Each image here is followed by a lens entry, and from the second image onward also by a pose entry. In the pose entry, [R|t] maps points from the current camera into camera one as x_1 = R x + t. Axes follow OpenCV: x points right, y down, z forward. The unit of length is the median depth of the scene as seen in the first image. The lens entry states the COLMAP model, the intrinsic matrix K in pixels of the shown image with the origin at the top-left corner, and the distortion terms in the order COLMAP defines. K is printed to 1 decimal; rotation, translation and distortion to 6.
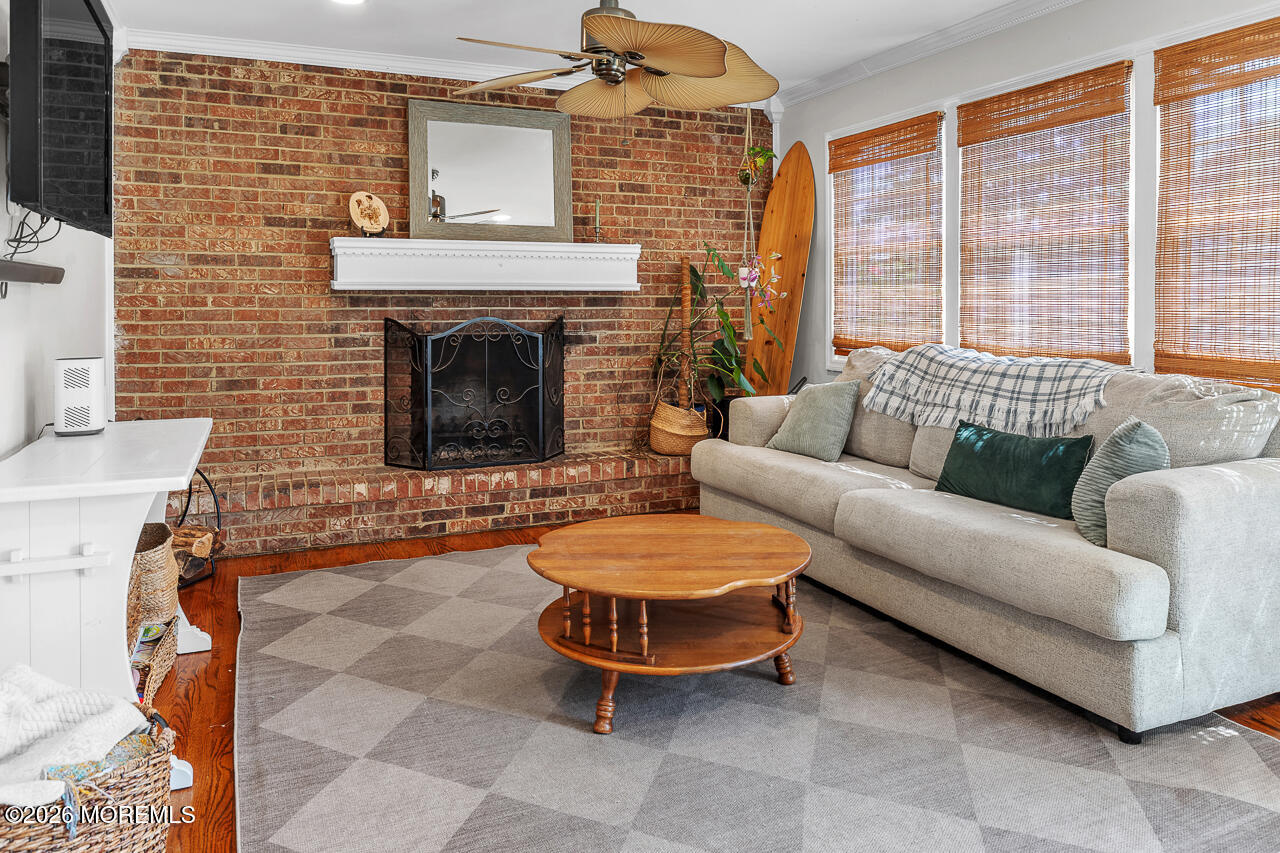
lens RADIAL K [[917.4, 0, 661.4], [0, 917.4, 303.3], [0, 0, 1]] dist [0.003933, -0.000630]
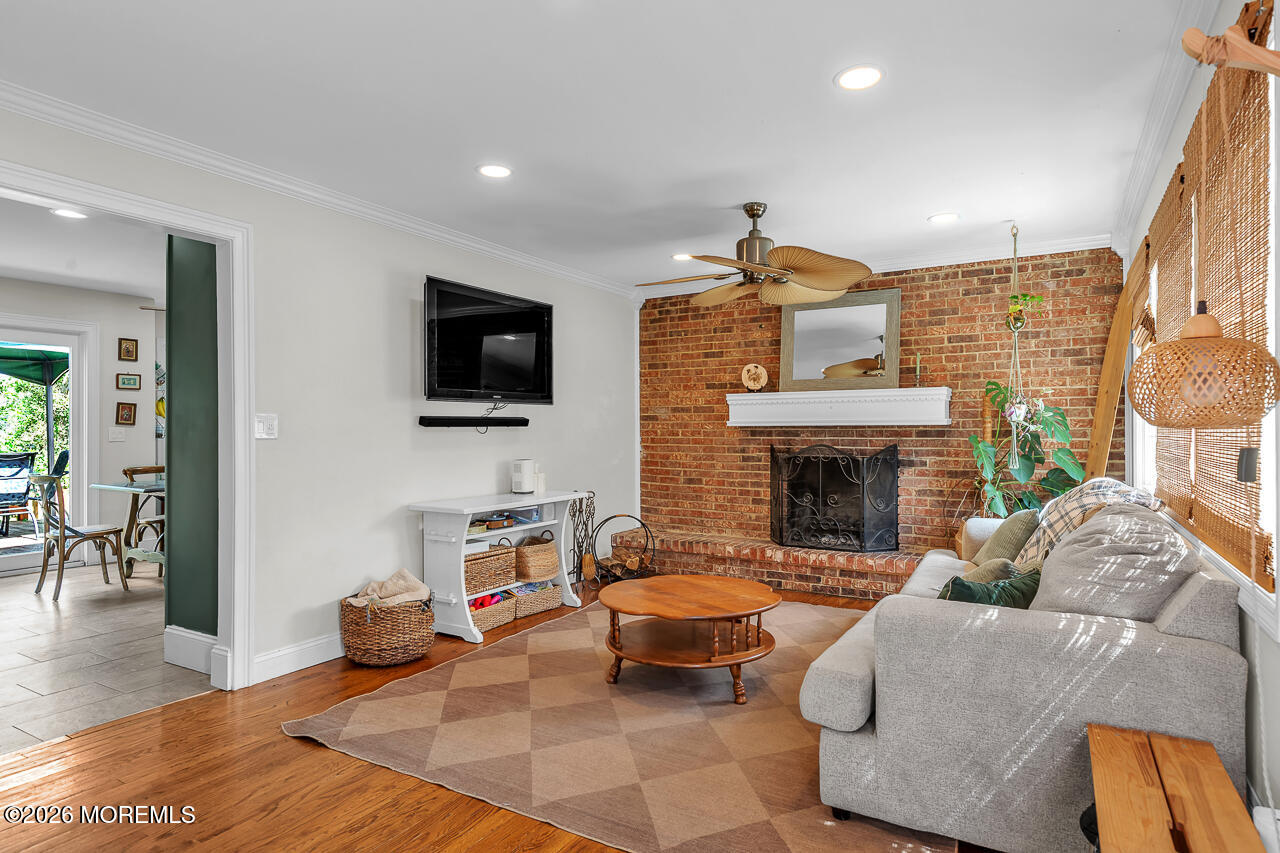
lens RADIAL K [[707.1, 0, 638.7], [0, 707.1, 428.8], [0, 0, 1]] dist [-0.001464, 0.001400]
pose [[0.577236, -0.002559, -0.816573, 0.581922], [0.000300, 0.999996, -0.002921, -0.006750], [0.816577, 0.001441, 0.577234, 0.144604]]
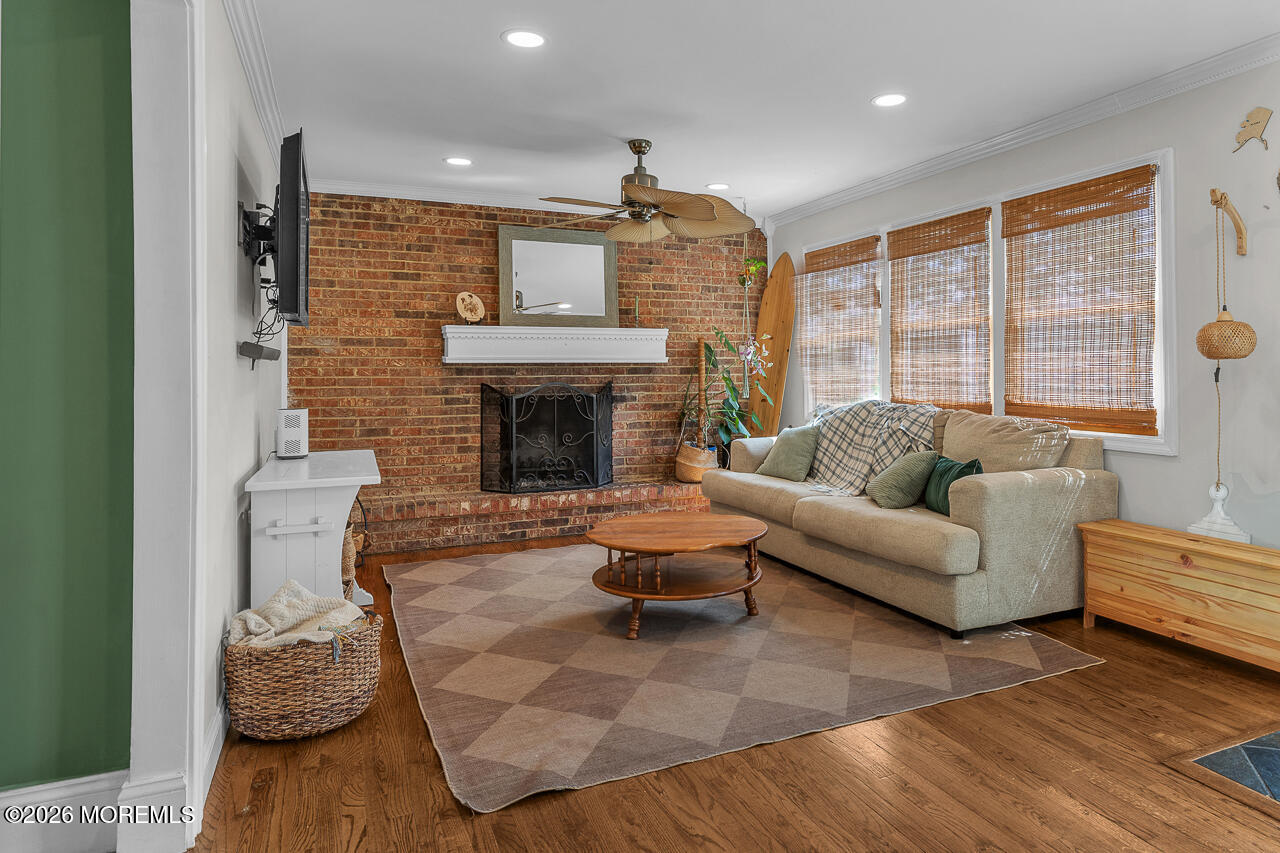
lens RADIAL K [[799.9, 0, 721.2], [0, 799.9, 353.6], [0, 0, 1]] dist [0.008988, 0.004853]
pose [[0.999727, -0.004844, 0.022865, 0.033346], [0.005383, 0.999708, -0.023569, 0.001725], [-0.022745, 0.023686, 0.999461, -0.223975]]
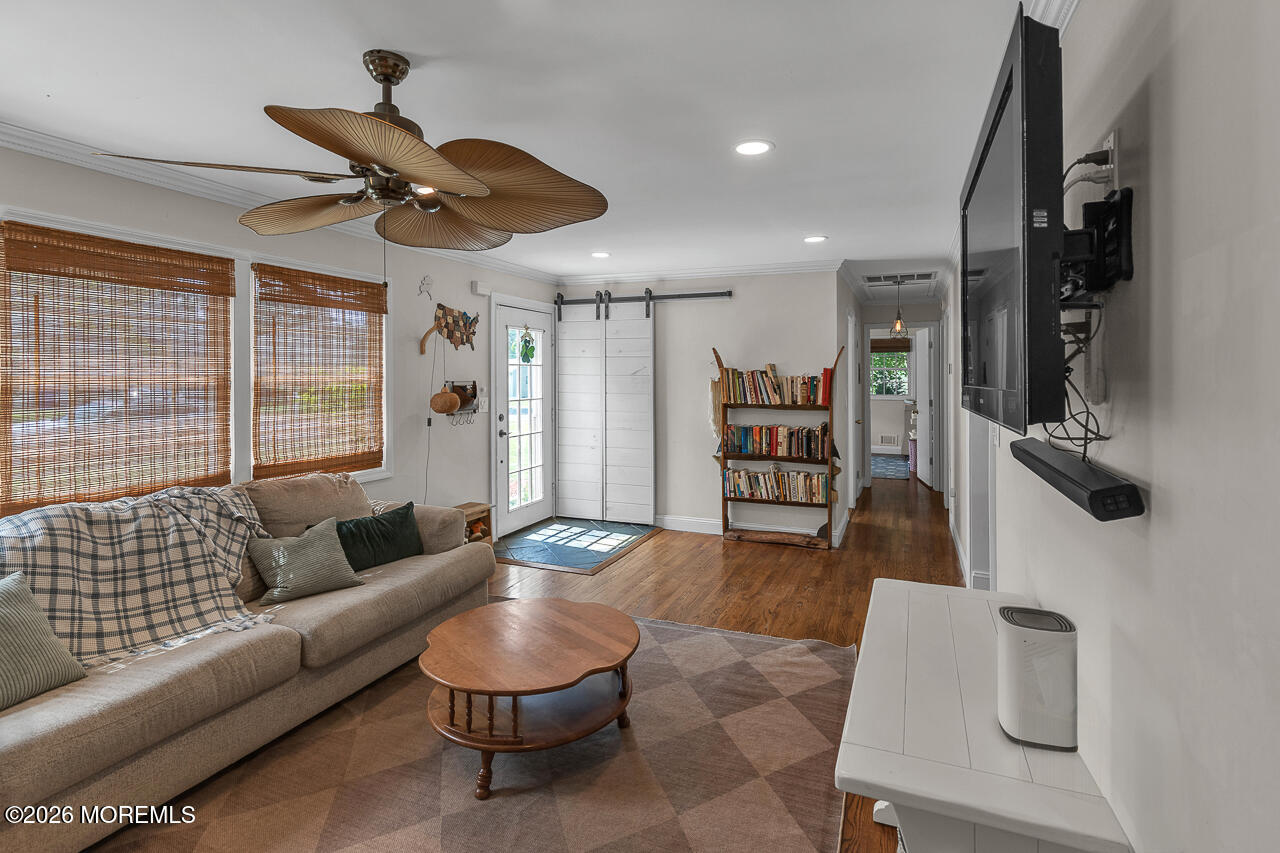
lens RADIAL K [[629.8, 0, 649.2], [0, 629.8, 371.4], [0, 0, 1]] dist [0.004614, 0.000095]
pose [[-0.686728, 0.006356, 0.726887, -0.476221], [0.004687, 0.999980, -0.004316, -0.069064], [-0.726900, 0.000443, -0.686743, 0.928150]]
